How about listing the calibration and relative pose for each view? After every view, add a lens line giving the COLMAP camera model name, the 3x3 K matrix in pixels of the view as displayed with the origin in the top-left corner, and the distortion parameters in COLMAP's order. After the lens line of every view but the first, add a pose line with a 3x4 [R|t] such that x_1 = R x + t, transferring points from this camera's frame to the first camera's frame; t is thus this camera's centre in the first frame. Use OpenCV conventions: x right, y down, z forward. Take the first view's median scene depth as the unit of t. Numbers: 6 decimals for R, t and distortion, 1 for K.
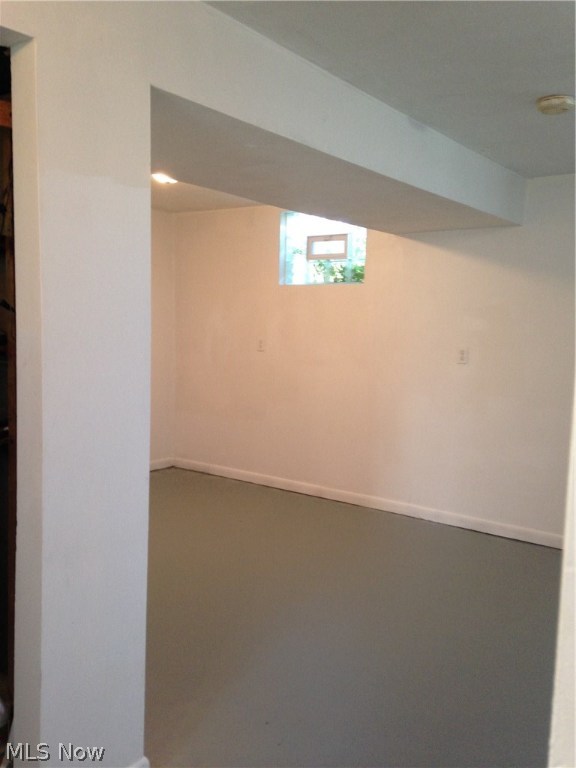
lens RADIAL K [[675.9, 0, 288.0], [0, 675.9, 384.0], [0, 0, 1]] dist [0.197206, -0.393920]
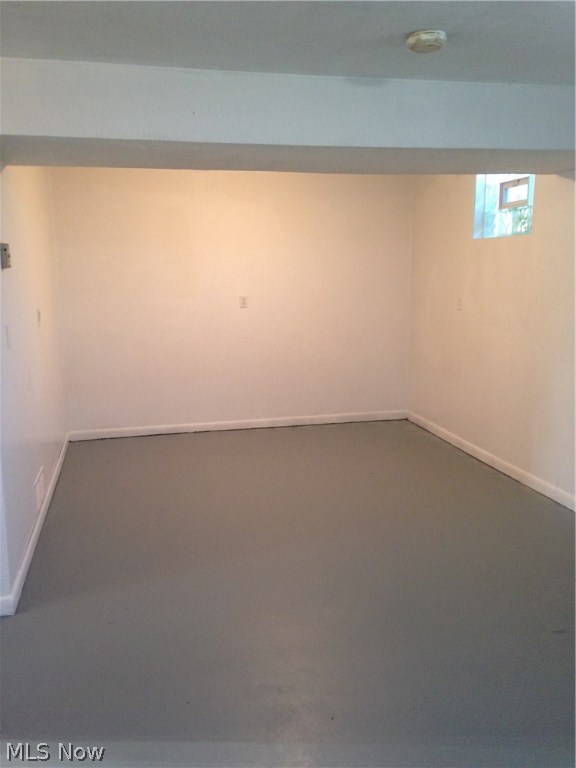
lens RADIAL K [[675.9, 0, 288.0], [0, 675.9, 384.0], [0, 0, 1]] dist [0.197206, -0.393920]
pose [[0.755826, 0.078739, -0.650021, 0.433208], [-0.030806, 0.995920, 0.084818, -0.019056], [0.654047, -0.044083, 0.755168, 0.103859]]
